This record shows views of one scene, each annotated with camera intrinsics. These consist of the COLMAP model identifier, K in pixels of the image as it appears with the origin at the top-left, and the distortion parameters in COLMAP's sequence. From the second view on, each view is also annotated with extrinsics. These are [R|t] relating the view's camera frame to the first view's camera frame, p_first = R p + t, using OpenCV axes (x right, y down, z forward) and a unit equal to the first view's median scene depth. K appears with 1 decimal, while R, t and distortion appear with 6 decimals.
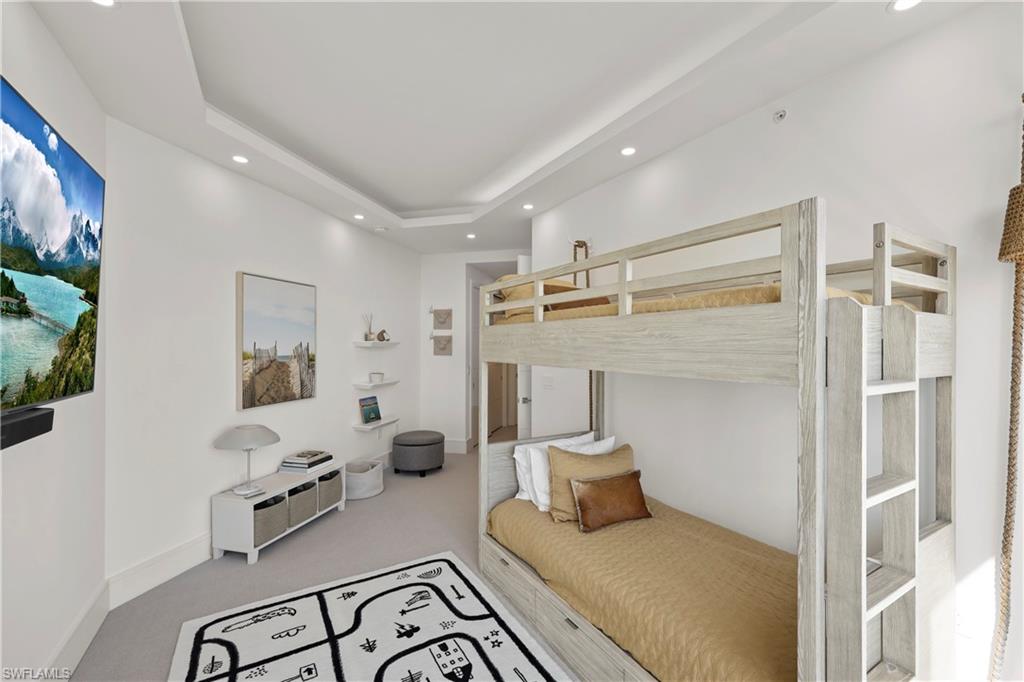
lens RADIAL K [[416.9, 0, 512.3], [0, 416.9, 348.5], [0, 0, 1]] dist [-0.000239, -0.000162]
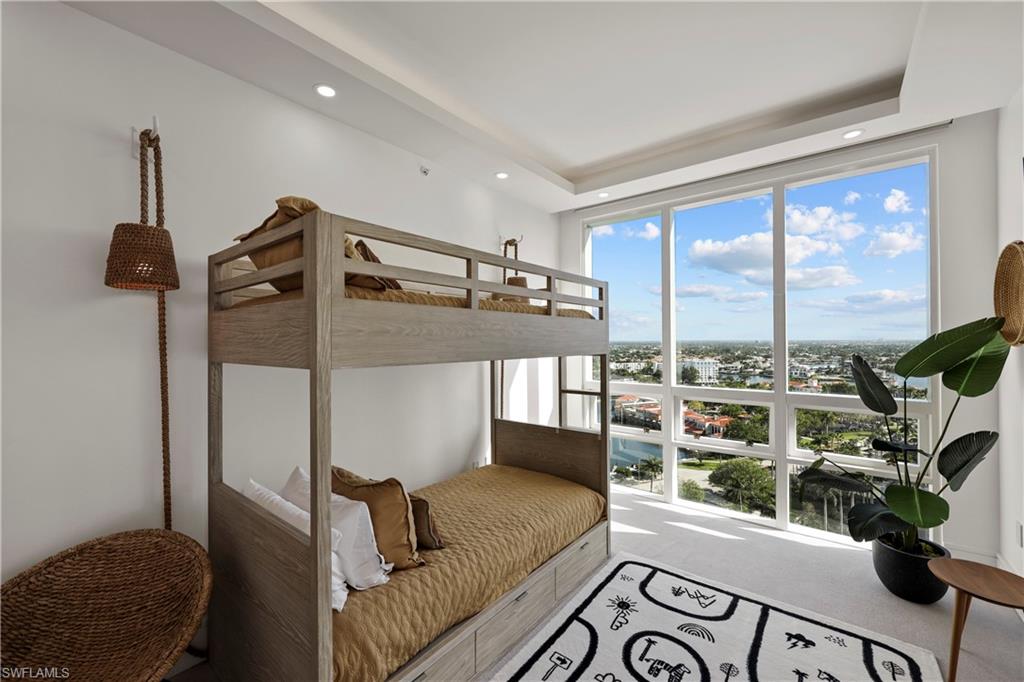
lens RADIAL K [[416.9, 0, 512.3], [0, 416.9, 348.5], [0, 0, 1]] dist [-0.000239, -0.000162]
pose [[-0.367456, -0.001215, 0.930040, -0.828468], [0.025203, 0.999619, 0.011263, 0.007761], [-0.929699, 0.027578, -0.367286, 1.376757]]
